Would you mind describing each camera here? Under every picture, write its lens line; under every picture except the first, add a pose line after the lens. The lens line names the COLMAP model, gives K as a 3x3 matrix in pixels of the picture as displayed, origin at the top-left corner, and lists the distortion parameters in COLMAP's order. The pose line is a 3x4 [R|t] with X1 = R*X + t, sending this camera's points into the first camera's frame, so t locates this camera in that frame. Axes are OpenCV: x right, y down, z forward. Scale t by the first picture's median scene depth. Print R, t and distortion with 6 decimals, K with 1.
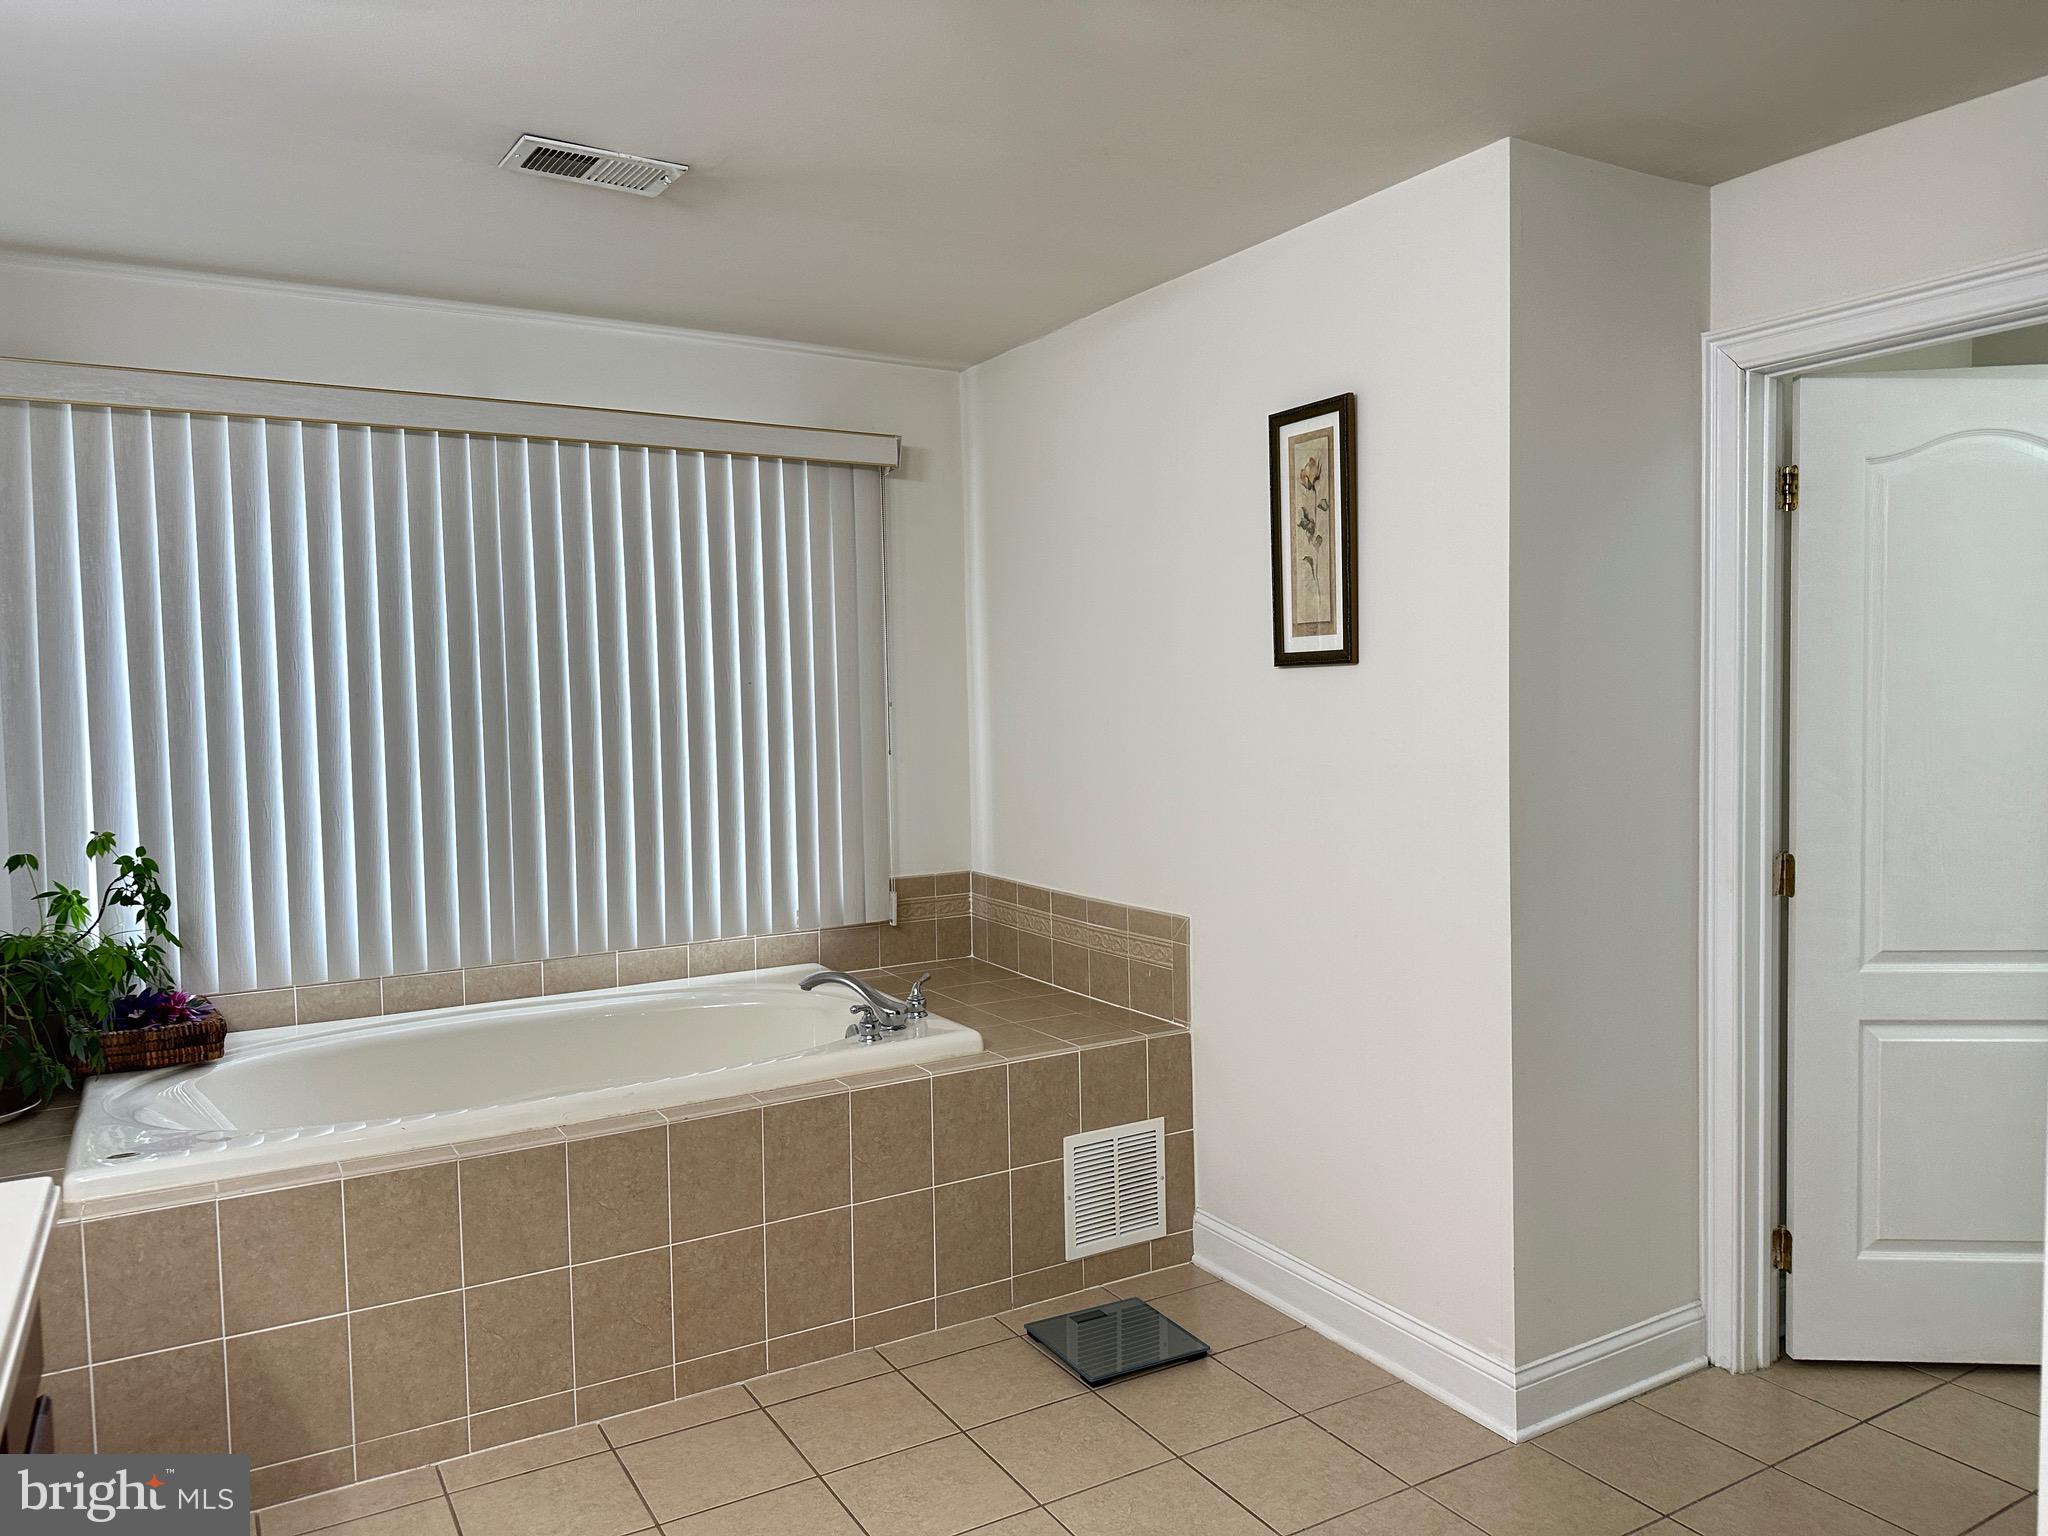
lens RADIAL K [[1427.9, 0, 1039.9], [0, 1427.9, 780.6], [0, 0, 1]] dist [0.038948, -0.054961]
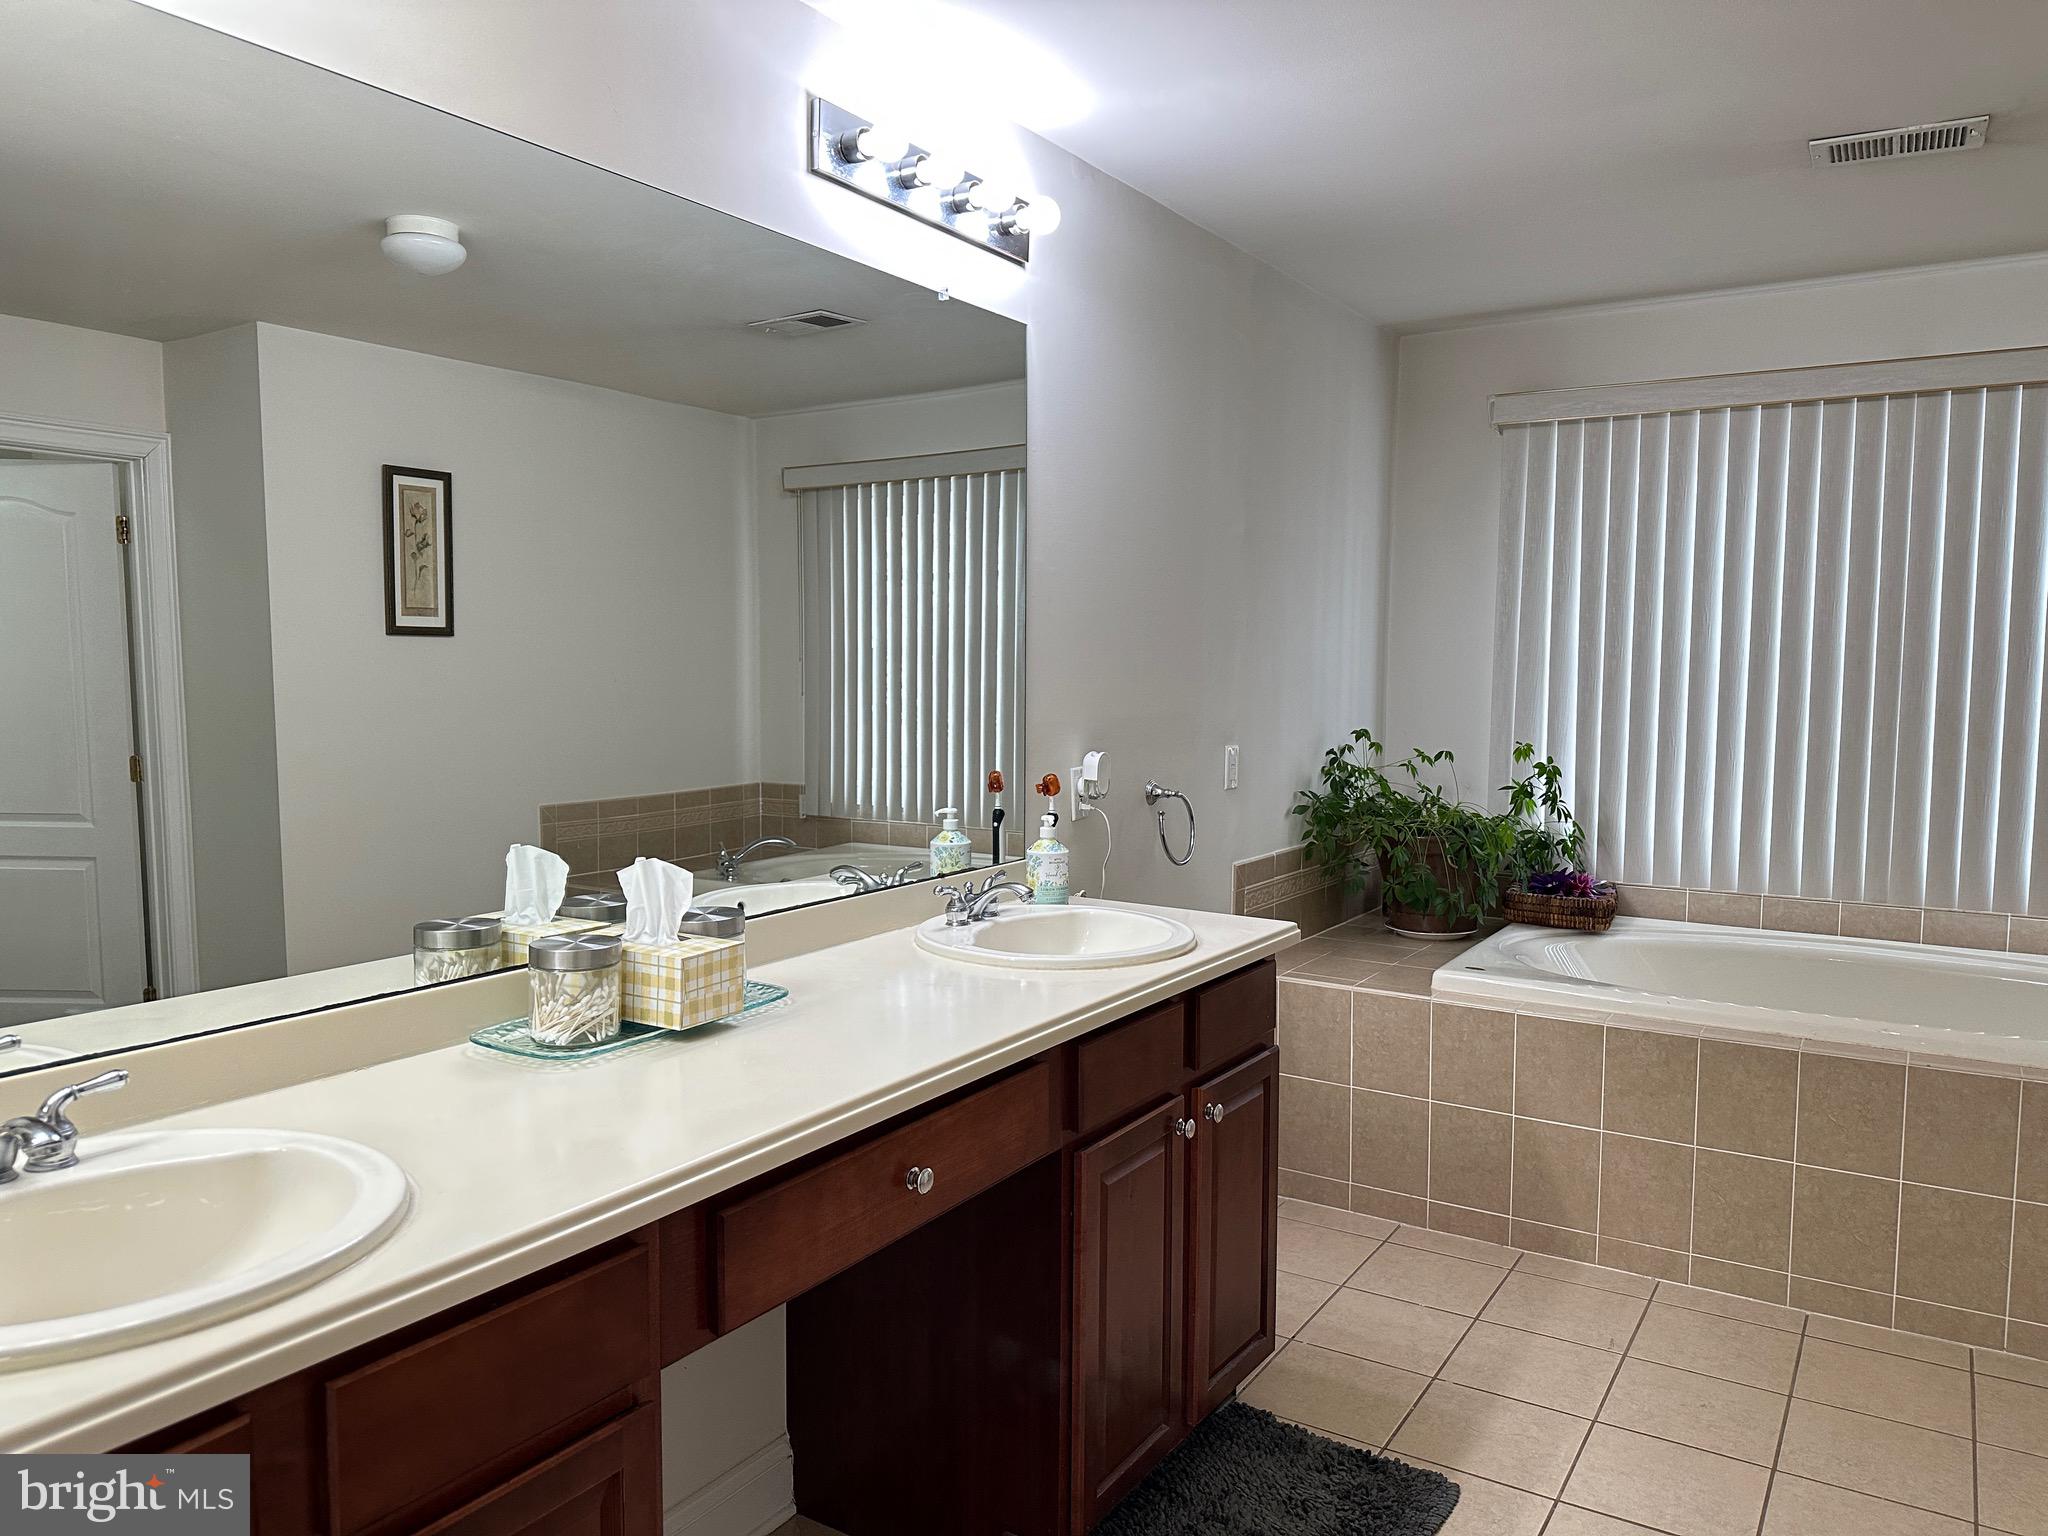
lens RADIAL K [[1427.9, 0, 1039.9], [0, 1427.9, 780.6], [0, 0, 1]] dist [0.038948, -0.054961]
pose [[0.466825, 0.094891, -0.879244, 0.360053], [-0.064711, 0.995227, 0.073051, 0.002414], [0.881979, 0.022795, 0.470738, -0.039265]]
